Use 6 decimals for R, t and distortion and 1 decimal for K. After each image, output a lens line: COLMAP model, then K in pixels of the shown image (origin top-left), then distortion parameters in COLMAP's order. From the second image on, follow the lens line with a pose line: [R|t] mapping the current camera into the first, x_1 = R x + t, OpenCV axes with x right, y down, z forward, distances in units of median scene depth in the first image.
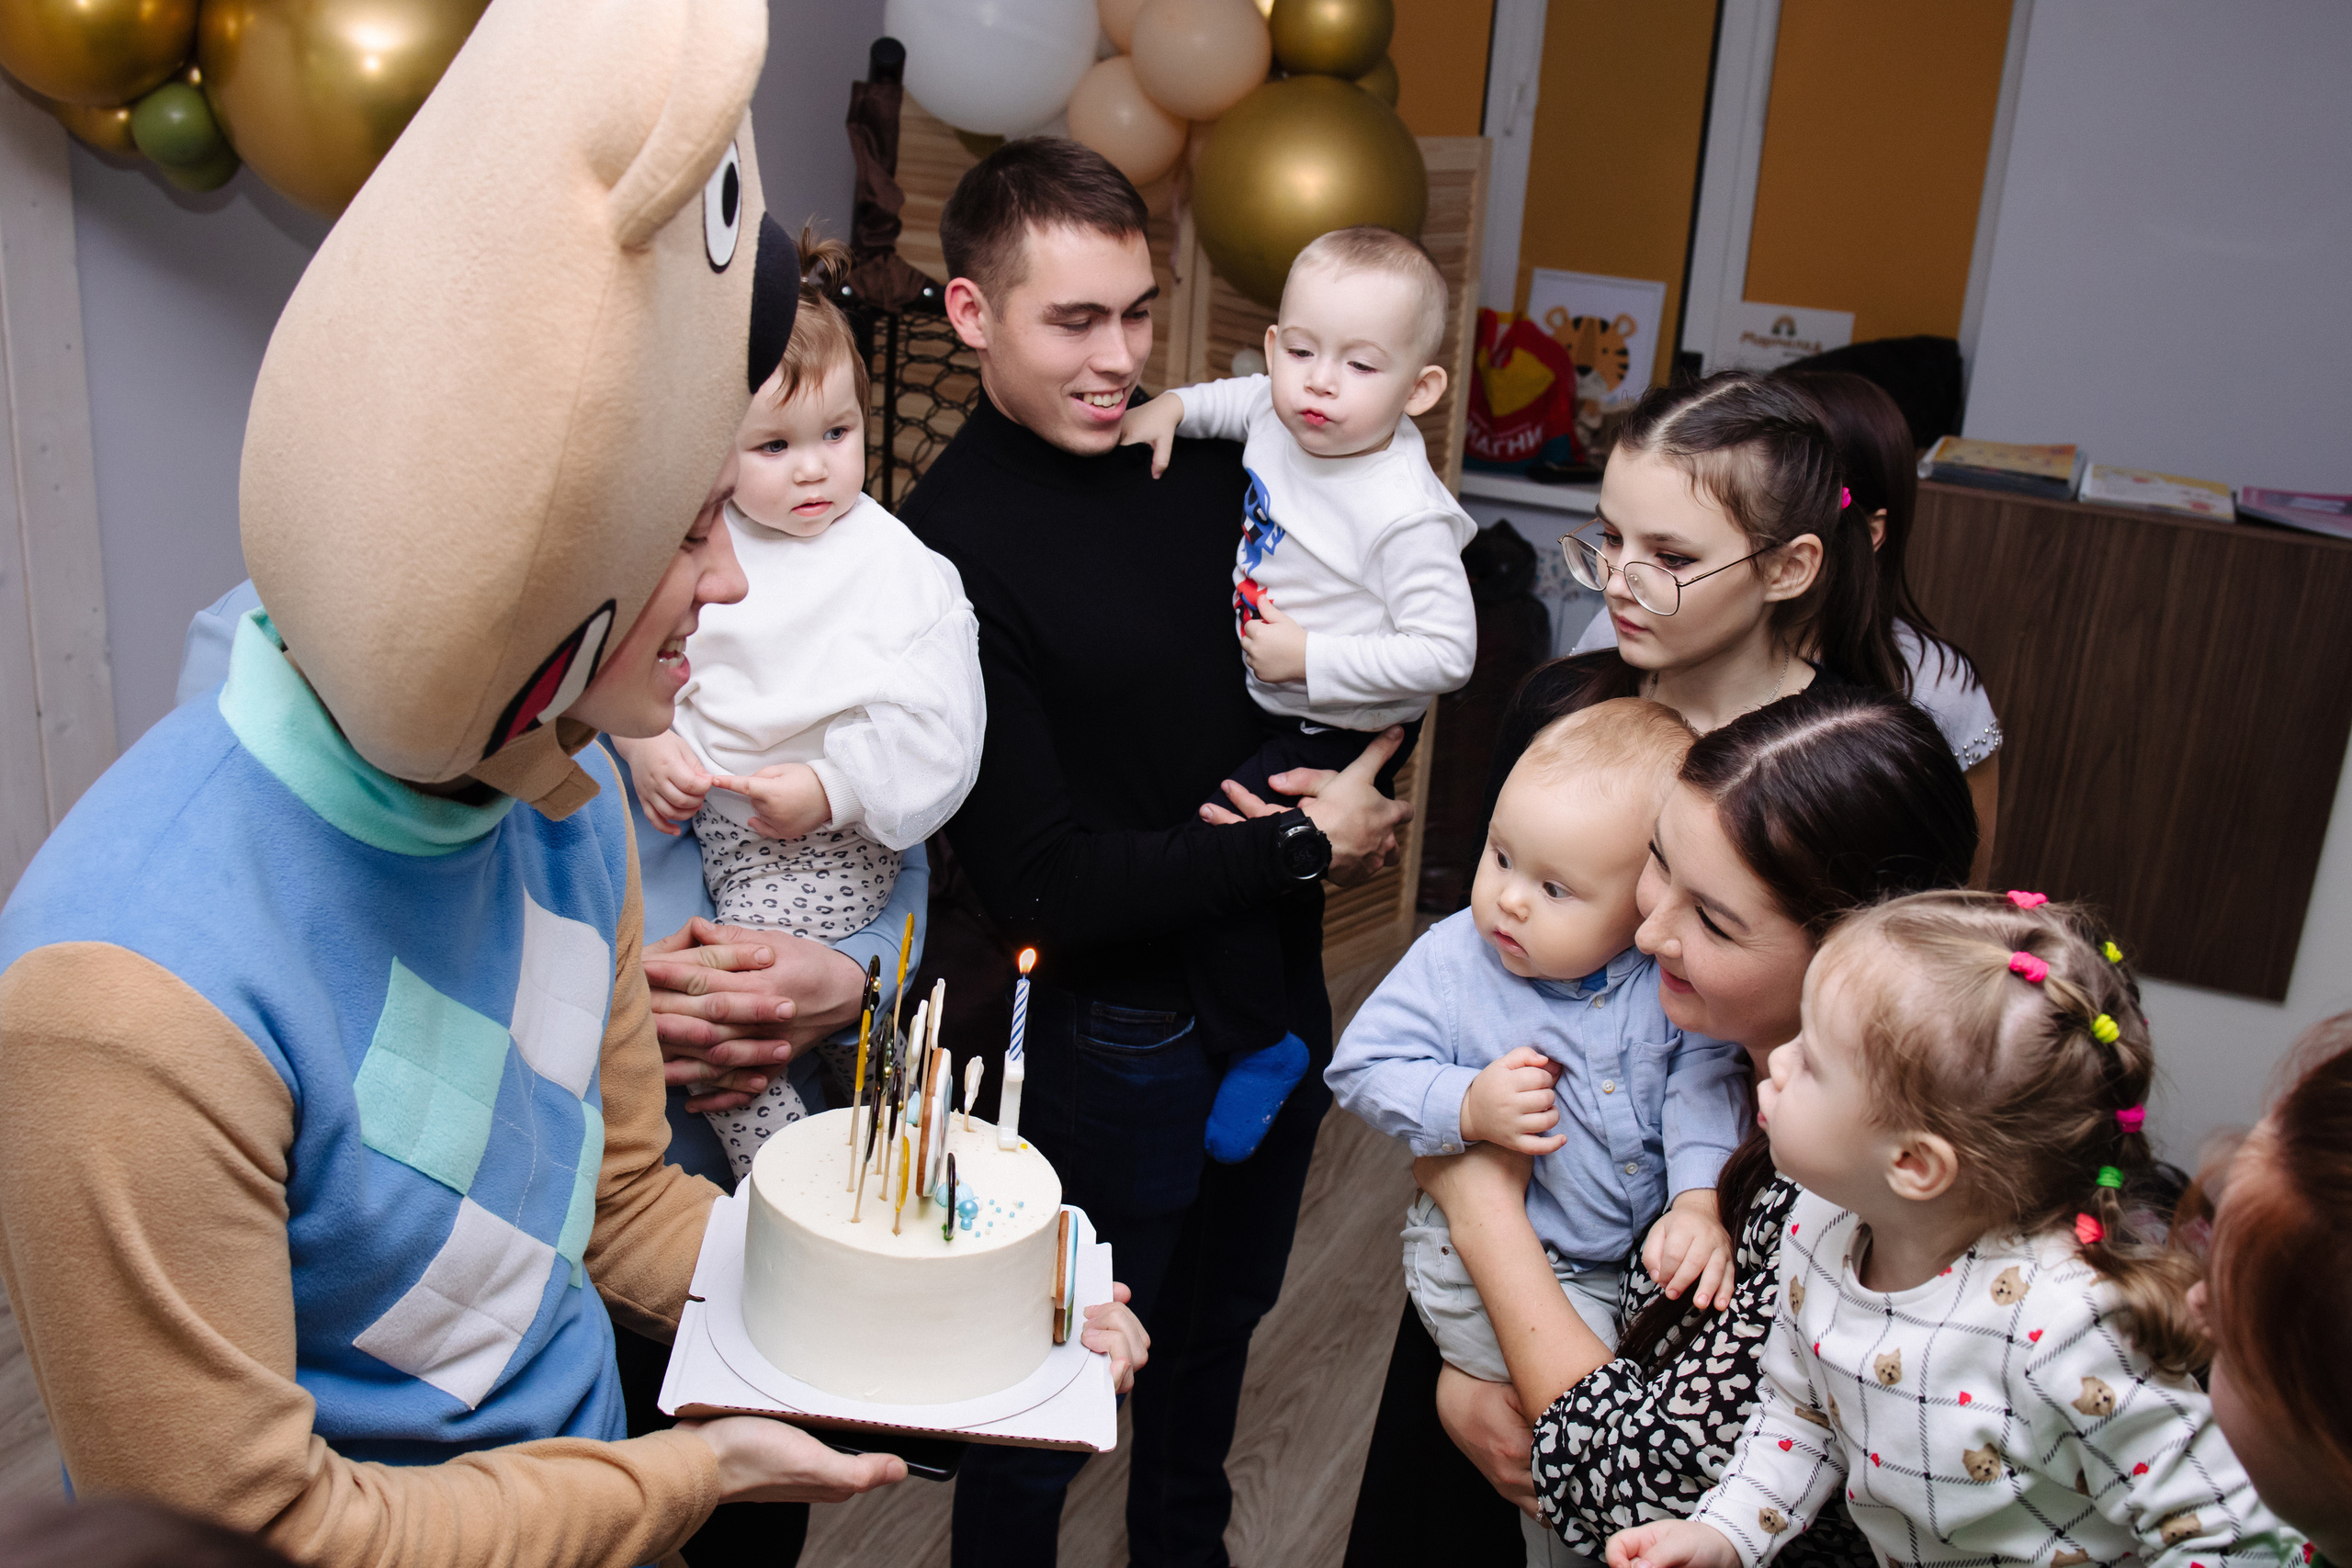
lens RADIAL K [[2374.7, 0, 1190.6], [0, 2374.7, 791.8], [0, 0, 1]] dist [-0.067296, 0.024882]
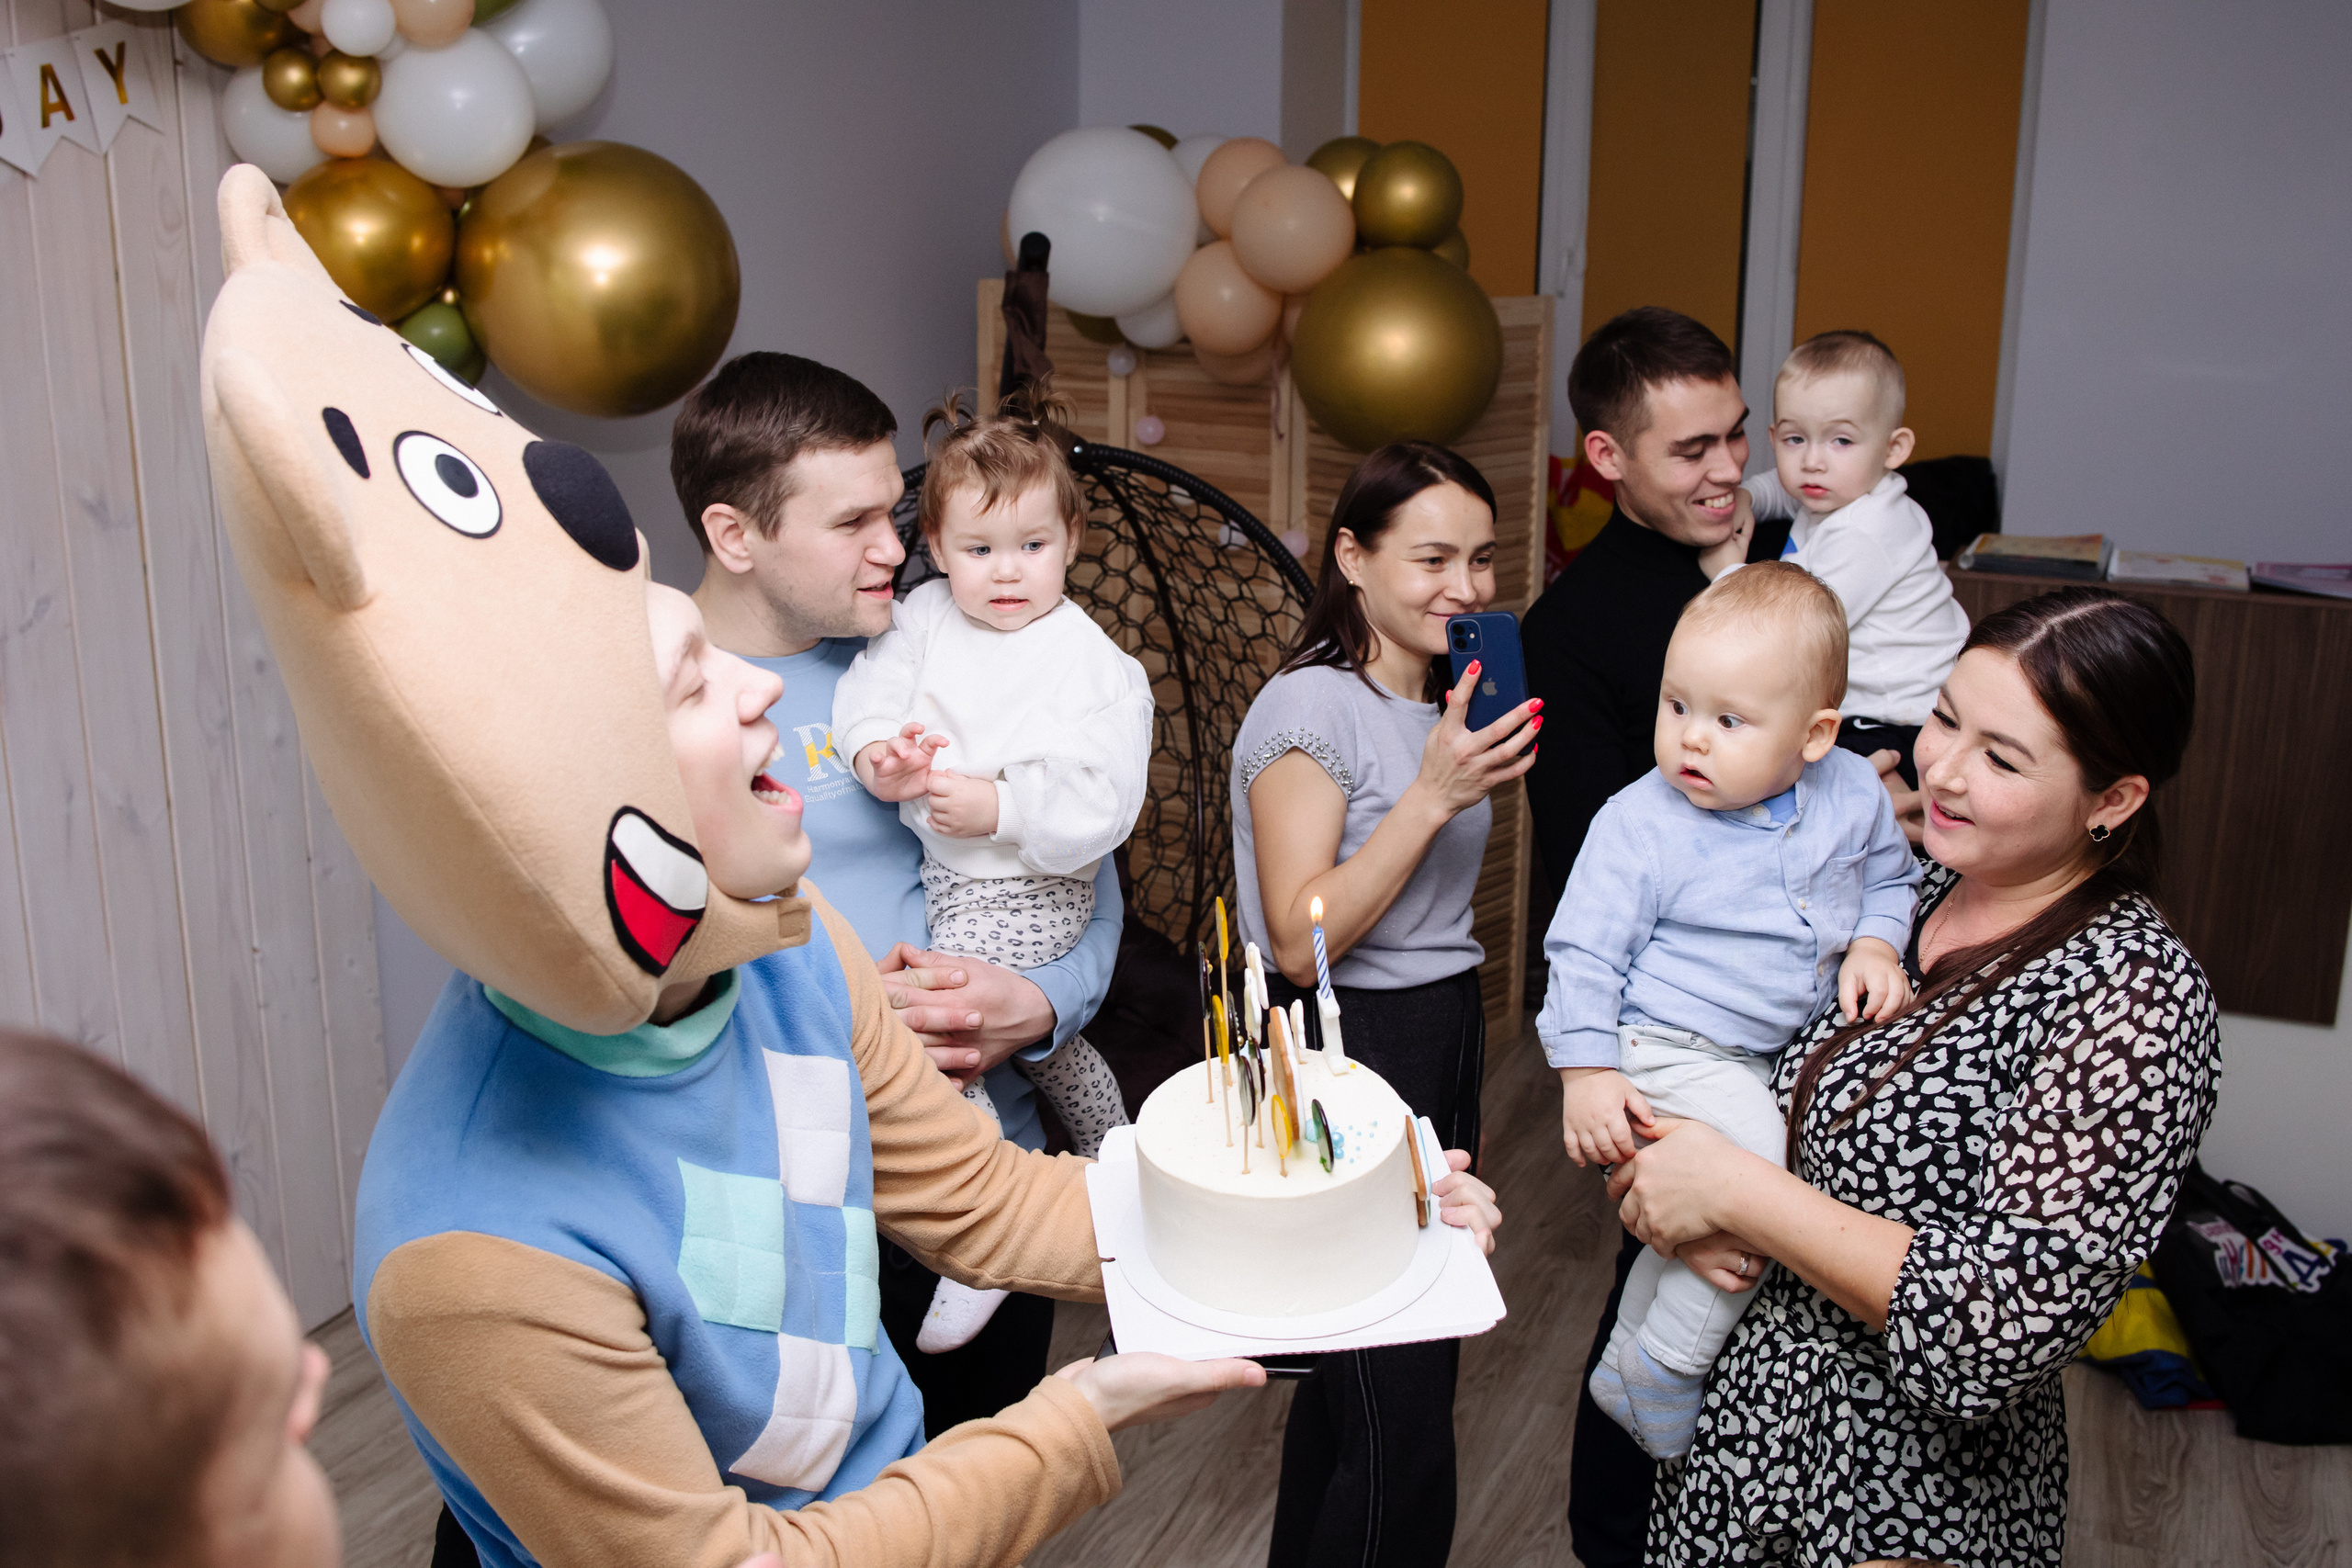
lens RADIAL K [[2381.0, 0, 1184.7], [0, 2381.0, 786.7], [0, 0, 1]] dist [-0.073888, 0.027189]
pose [[0.998274, -0.052665, -0.026007, -0.034266], [0.050399, 0.995422, -0.081211, 0.041402], [0.030165, 0.079760, 0.996358, -0.114953]]
